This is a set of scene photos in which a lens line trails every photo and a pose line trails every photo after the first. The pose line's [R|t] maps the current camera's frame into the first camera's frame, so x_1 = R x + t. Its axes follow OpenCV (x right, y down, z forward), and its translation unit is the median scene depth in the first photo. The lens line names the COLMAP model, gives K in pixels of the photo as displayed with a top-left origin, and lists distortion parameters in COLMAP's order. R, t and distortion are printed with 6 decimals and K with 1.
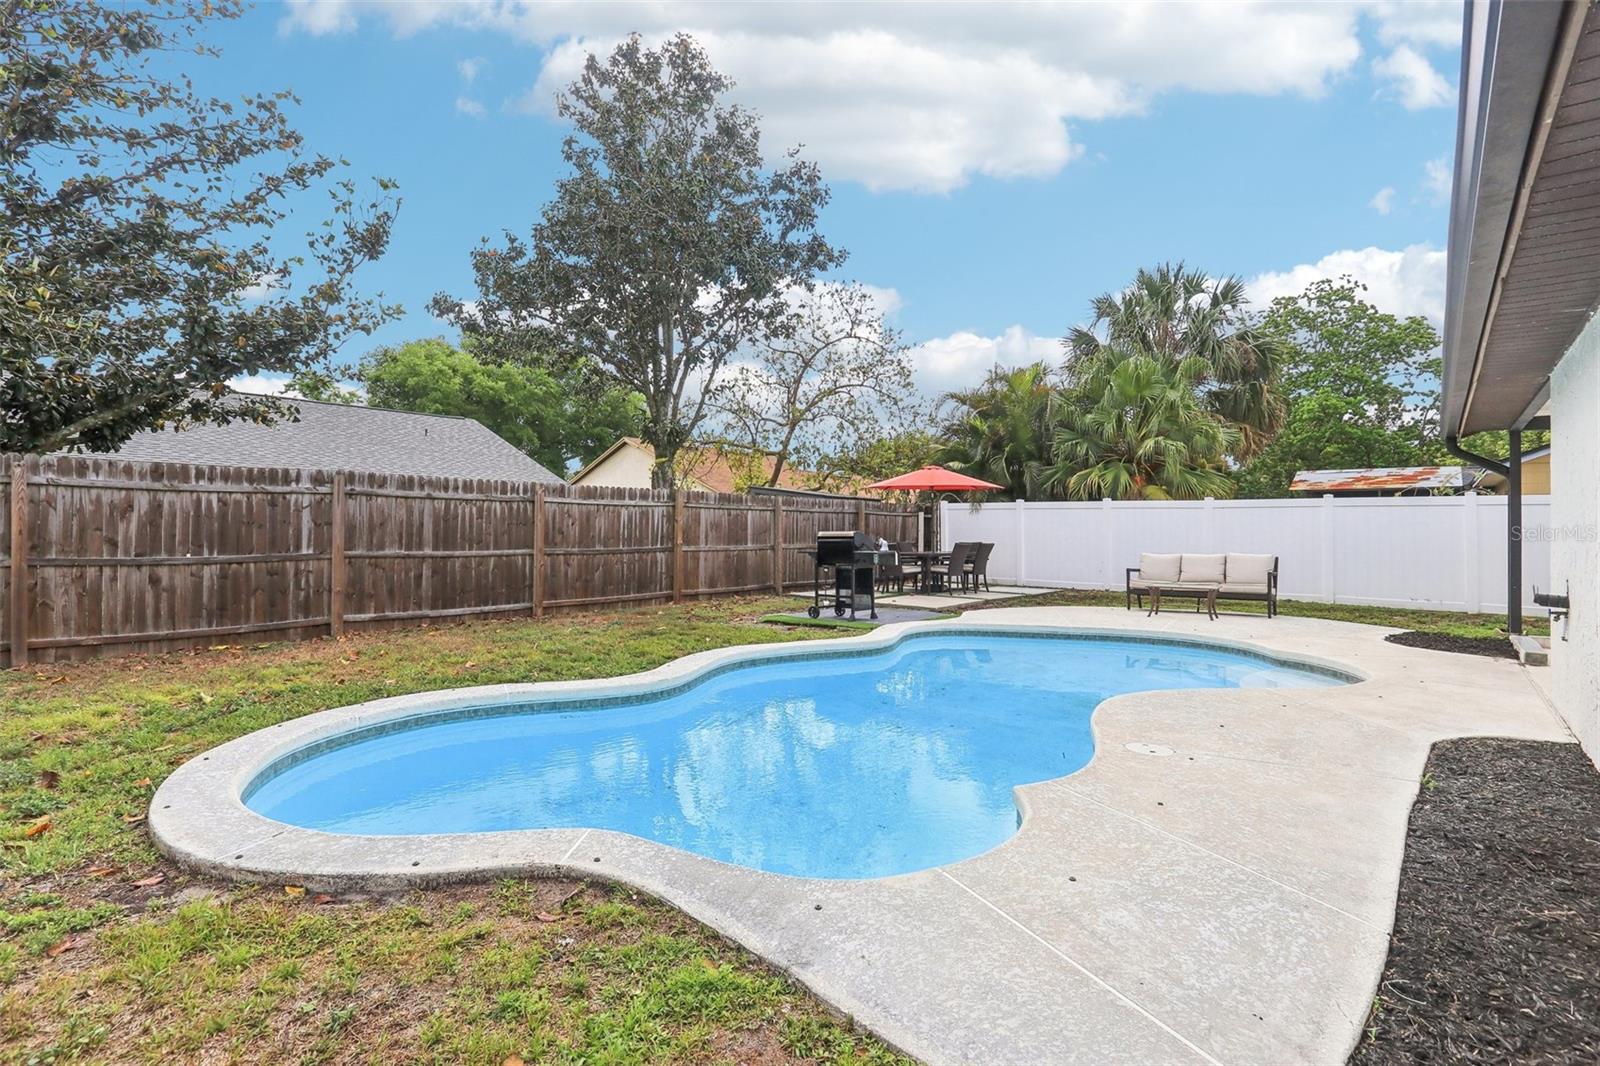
lens RADIAL K [[771.1, 0, 783.5], [0, 771.1, 529.8], [0, 0, 1]] dist [-0.003345, 0.000074]
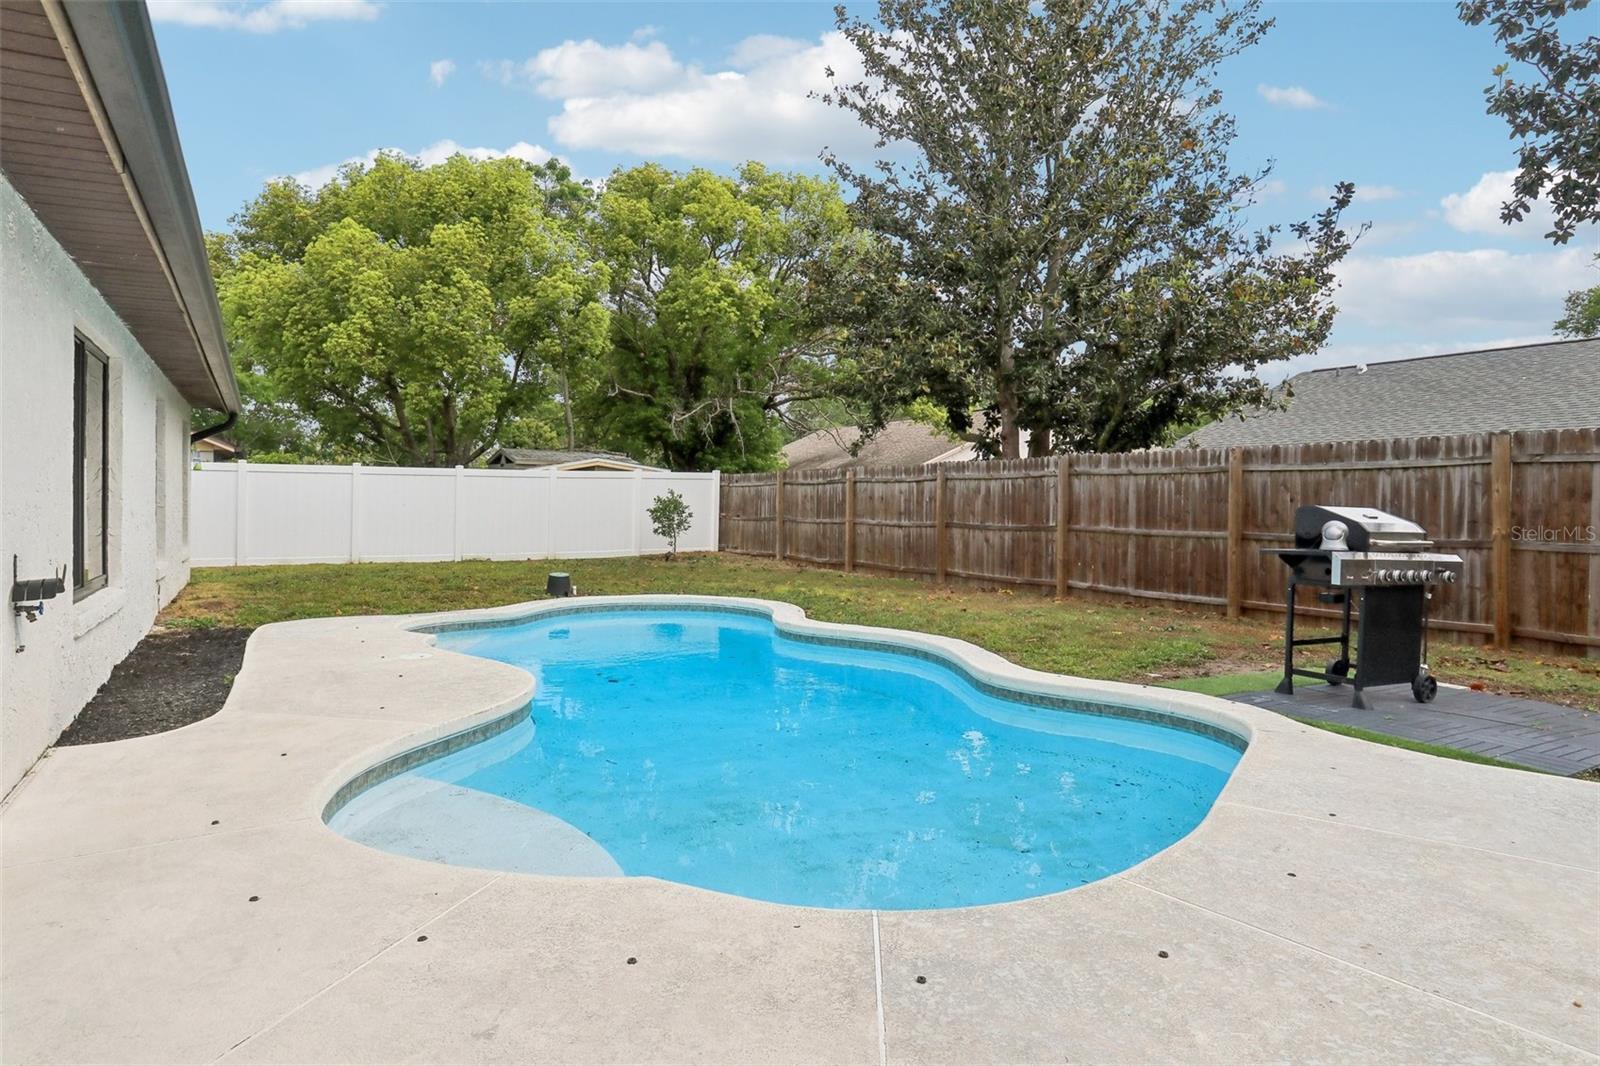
lens RADIAL K [[962.9, 0, 795.9], [0, 962.9, 521.7], [0, 0, 1]] dist [0.000195, 0.000678]
pose [[-0.344209, 0.010392, -0.938835, 0.795910], [-0.010865, 0.999828, 0.015051, 0.005175], [0.938830, 0.015381, -0.344037, 0.962244]]
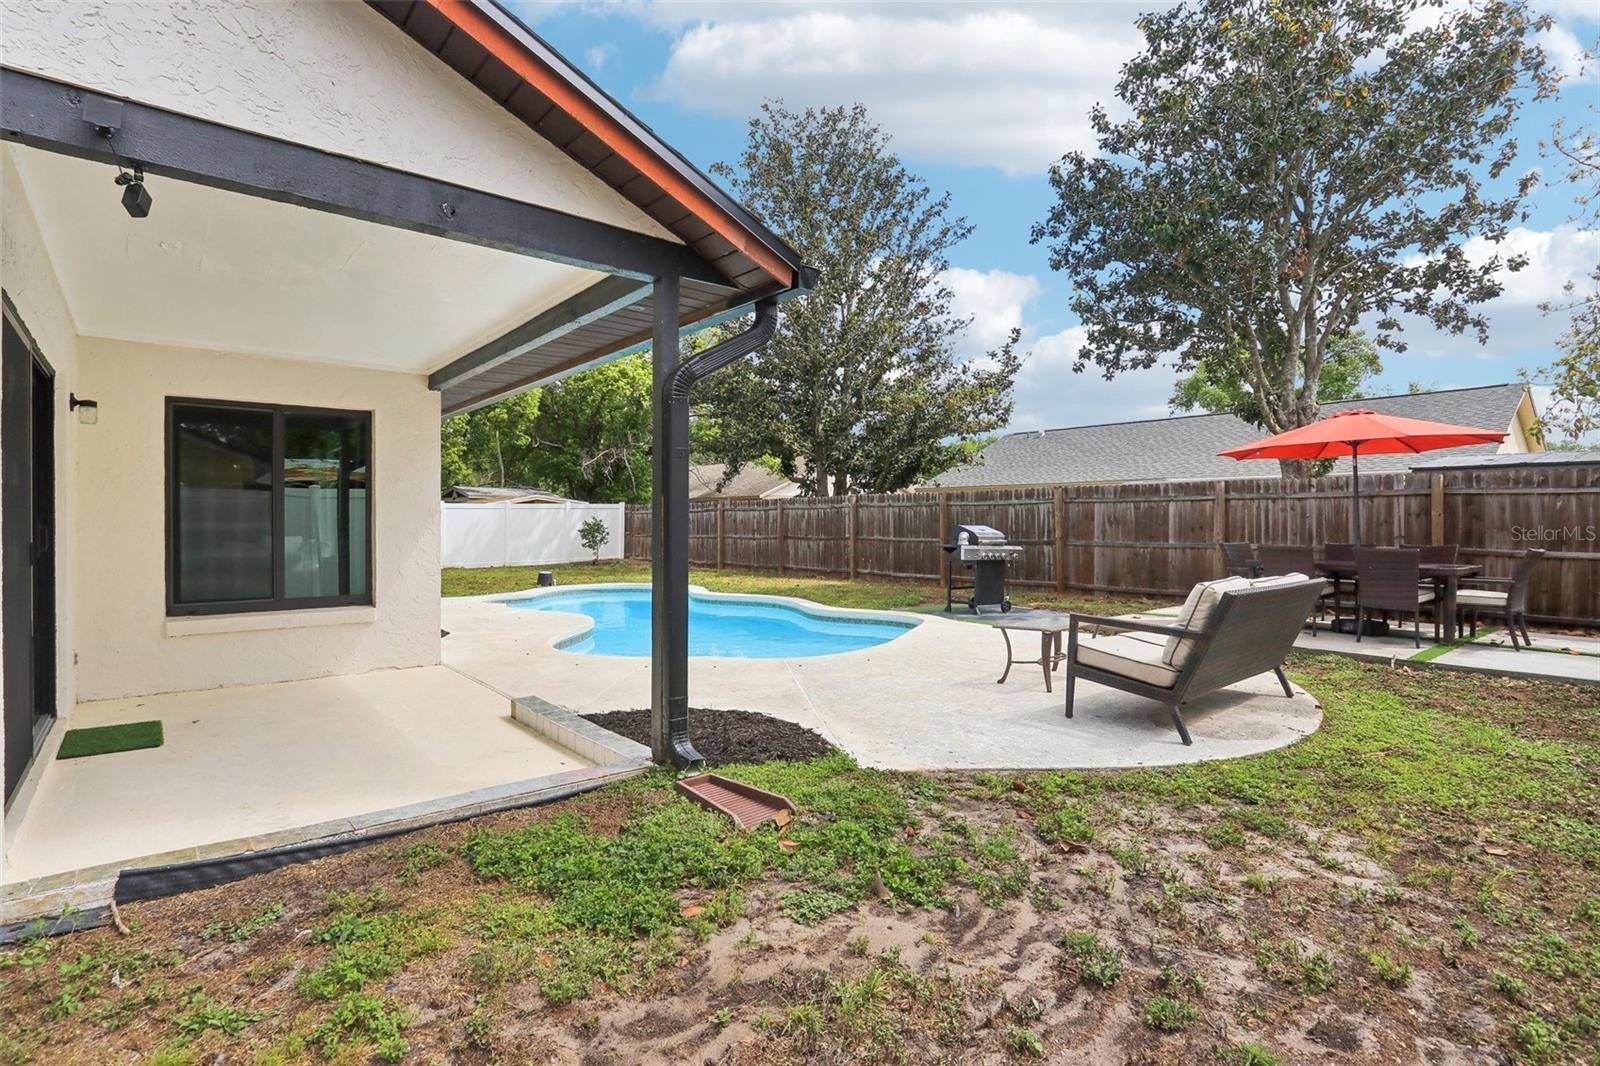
lens RADIAL K [[771.1, 0, 805.0], [0, 771.1, 529.9], [0, 0, 1]] dist [-0.003345, 0.000074]
pose [[-0.154484, 0.005287, -0.987981, 1.195960], [0.001940, 0.999985, 0.005048, 0.001675], [0.987993, -0.001137, -0.154492, 1.014730]]
